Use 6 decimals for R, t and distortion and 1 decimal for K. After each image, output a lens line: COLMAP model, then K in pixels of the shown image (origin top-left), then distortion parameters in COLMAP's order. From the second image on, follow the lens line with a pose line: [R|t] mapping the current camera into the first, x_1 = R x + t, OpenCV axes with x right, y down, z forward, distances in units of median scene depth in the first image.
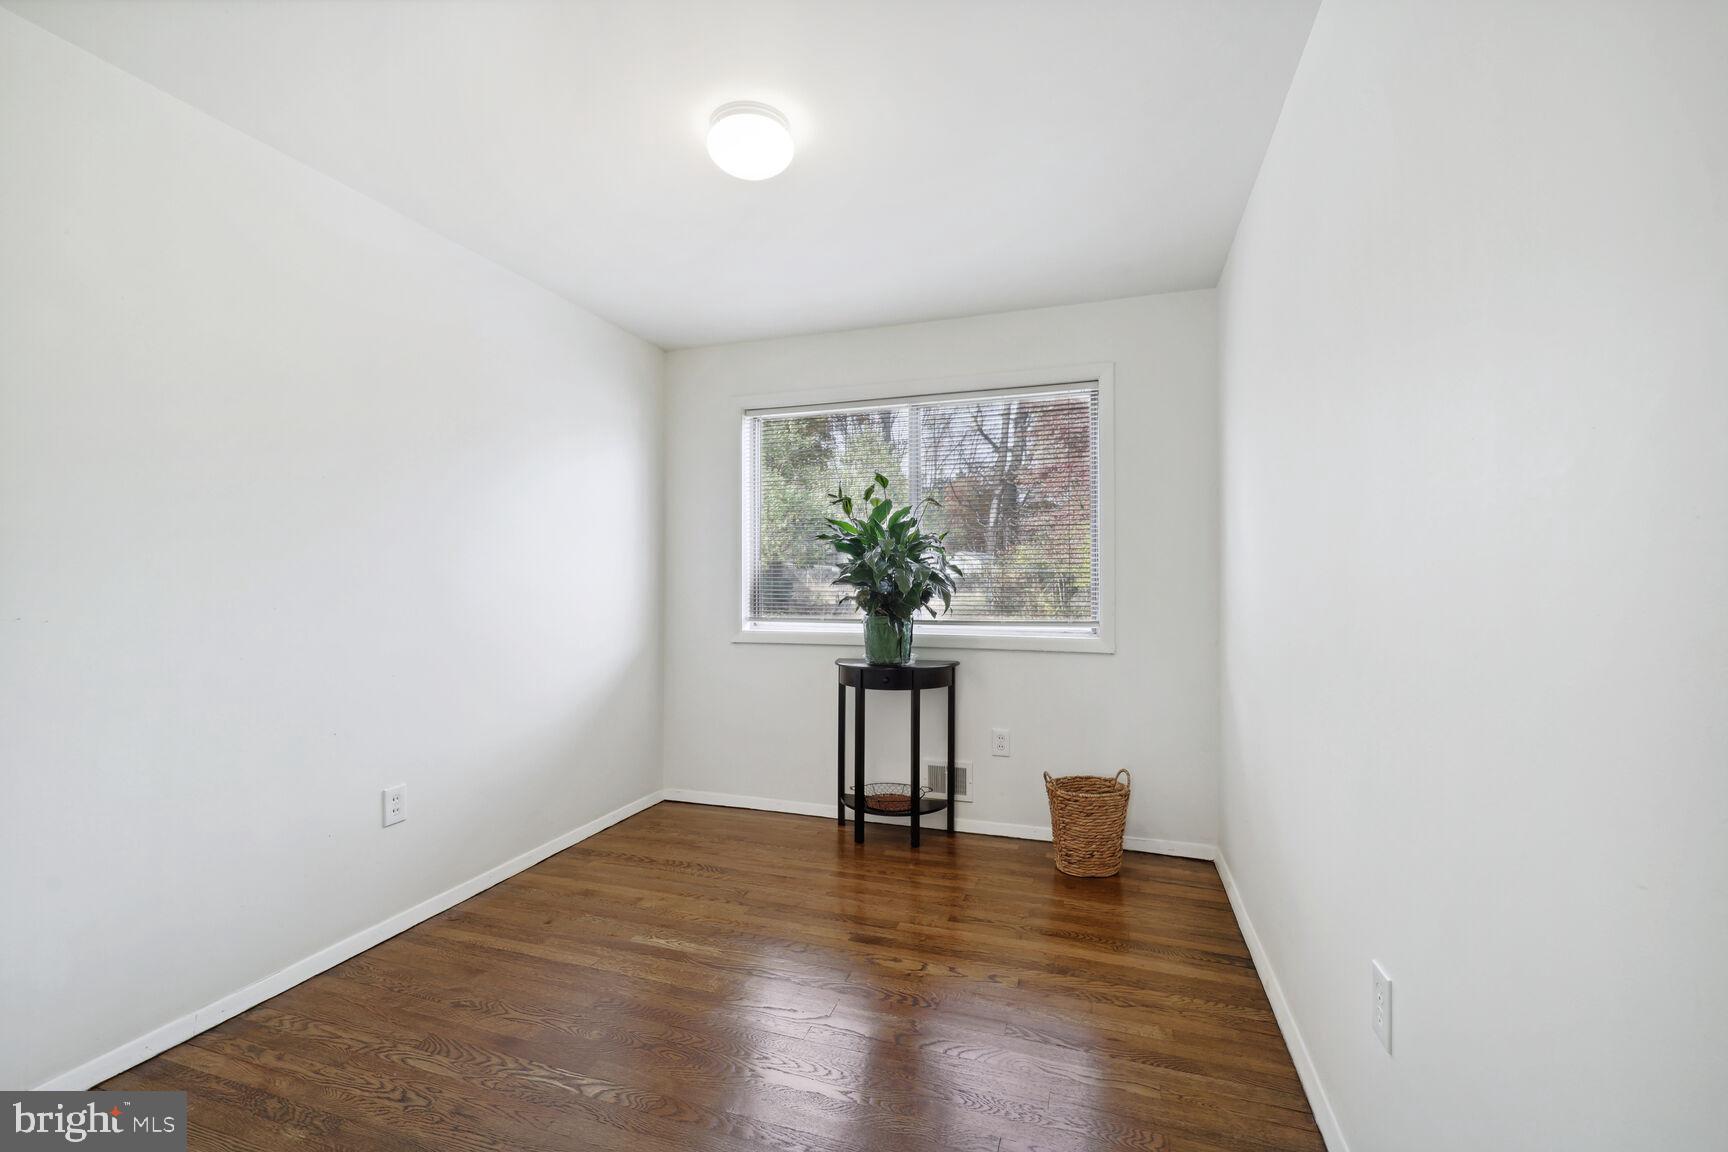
lens RADIAL K [[701.2, 0, 867.4], [0, 701.2, 578.1], [0, 0, 1]] dist [-0.008193, -0.002635]
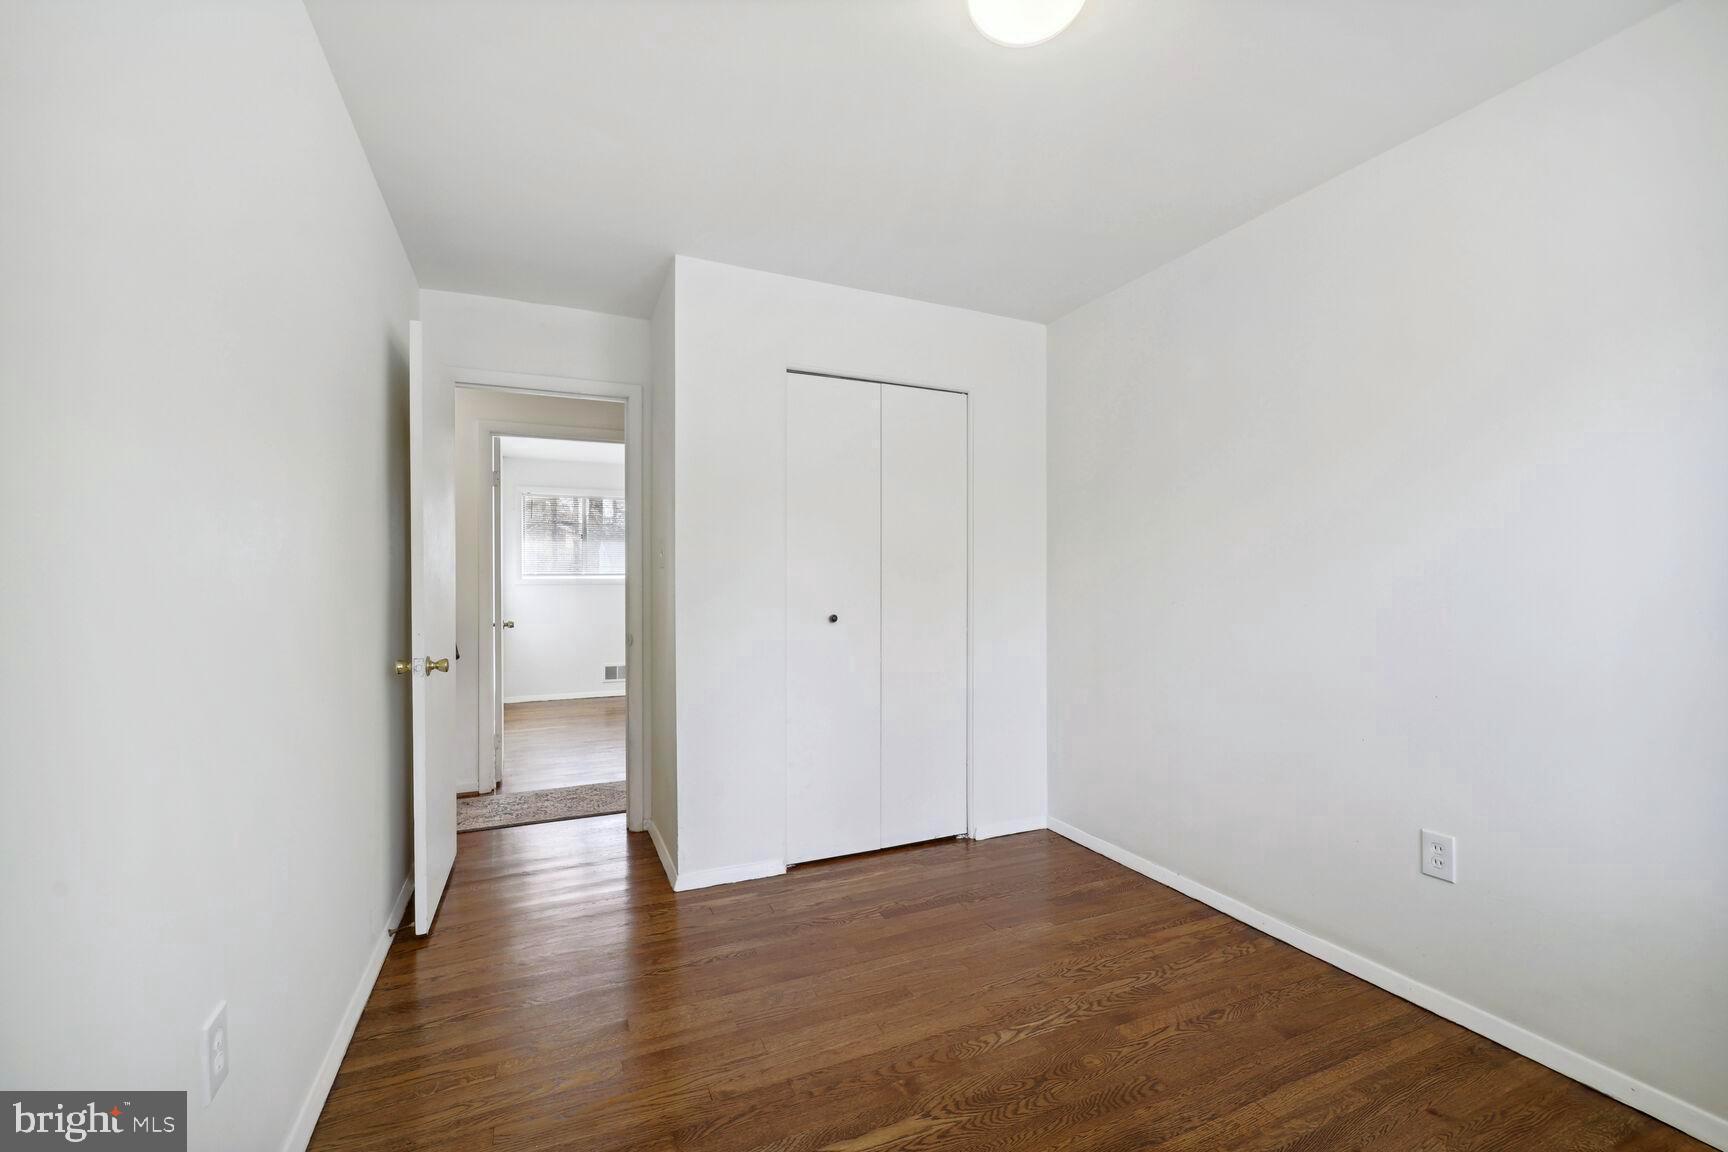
lens RADIAL K [[701.2, 0, 863.5], [0, 701.2, 577.3], [0, 0, 1]] dist [-0.008193, -0.002635]
pose [[-0.725701, 0.002428, -0.688005, 0.396753], [0.005165, 0.999985, -0.001919, -0.005090], [0.687990, -0.004946, -0.725703, 1.197073]]
